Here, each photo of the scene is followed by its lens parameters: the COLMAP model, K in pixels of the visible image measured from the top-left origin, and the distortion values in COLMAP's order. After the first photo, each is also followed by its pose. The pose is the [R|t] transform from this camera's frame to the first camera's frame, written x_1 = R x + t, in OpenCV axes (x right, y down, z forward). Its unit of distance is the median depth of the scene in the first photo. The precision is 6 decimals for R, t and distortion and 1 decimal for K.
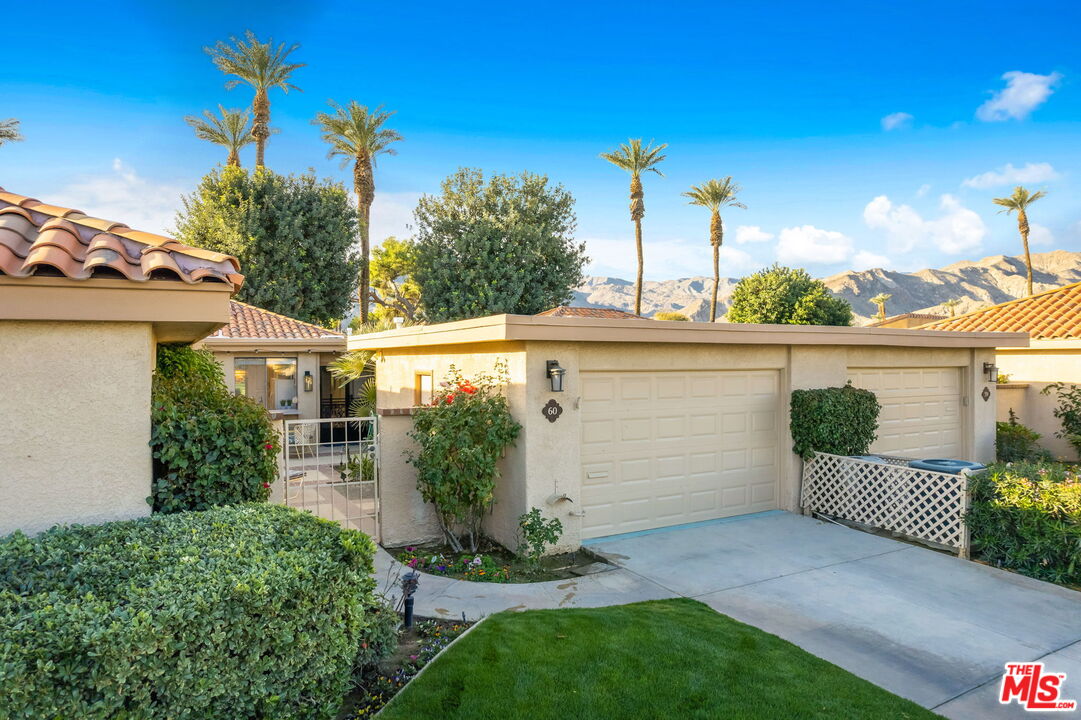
lens RADIAL K [[680.6, 0, 541.8], [0, 680.6, 359.3], [0, 0, 1]] dist [-0.034574, 0.003670]
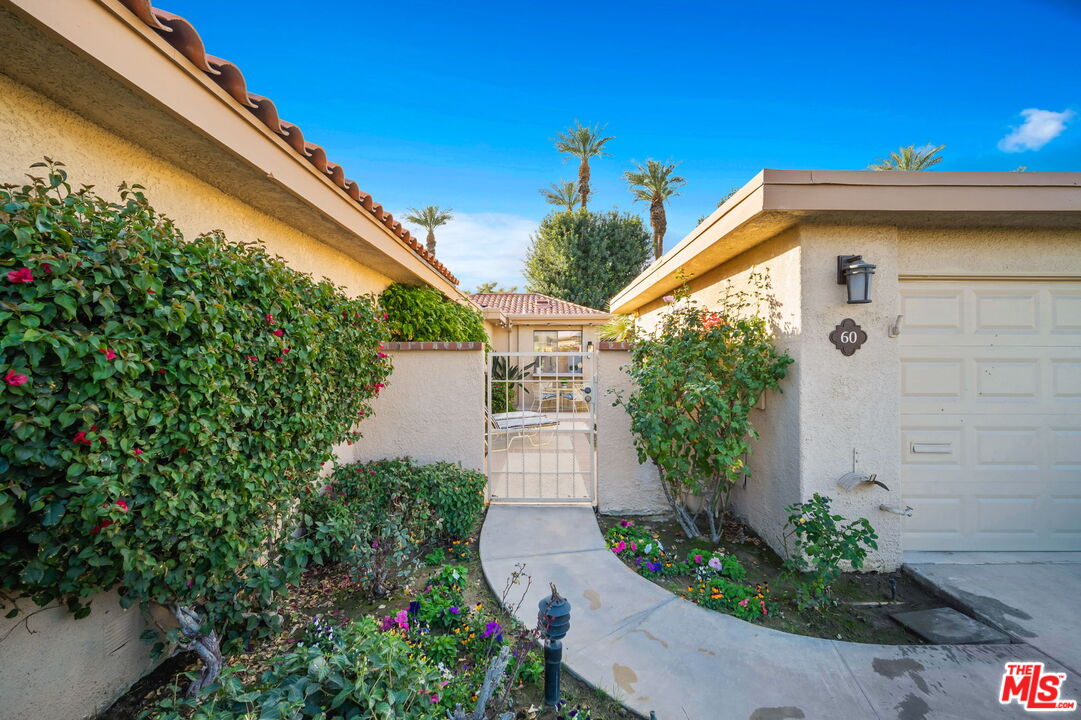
lens RADIAL K [[471.1, 0, 543.4], [0, 471.1, 357.2], [0, 0, 1]] dist [-0.009965, -0.000315]
pose [[0.871856, 0.001732, -0.489759, -0.017330], [-0.001033, 0.999998, 0.001697, 0.092929], [0.489761, -0.000974, 0.871856, 0.489341]]
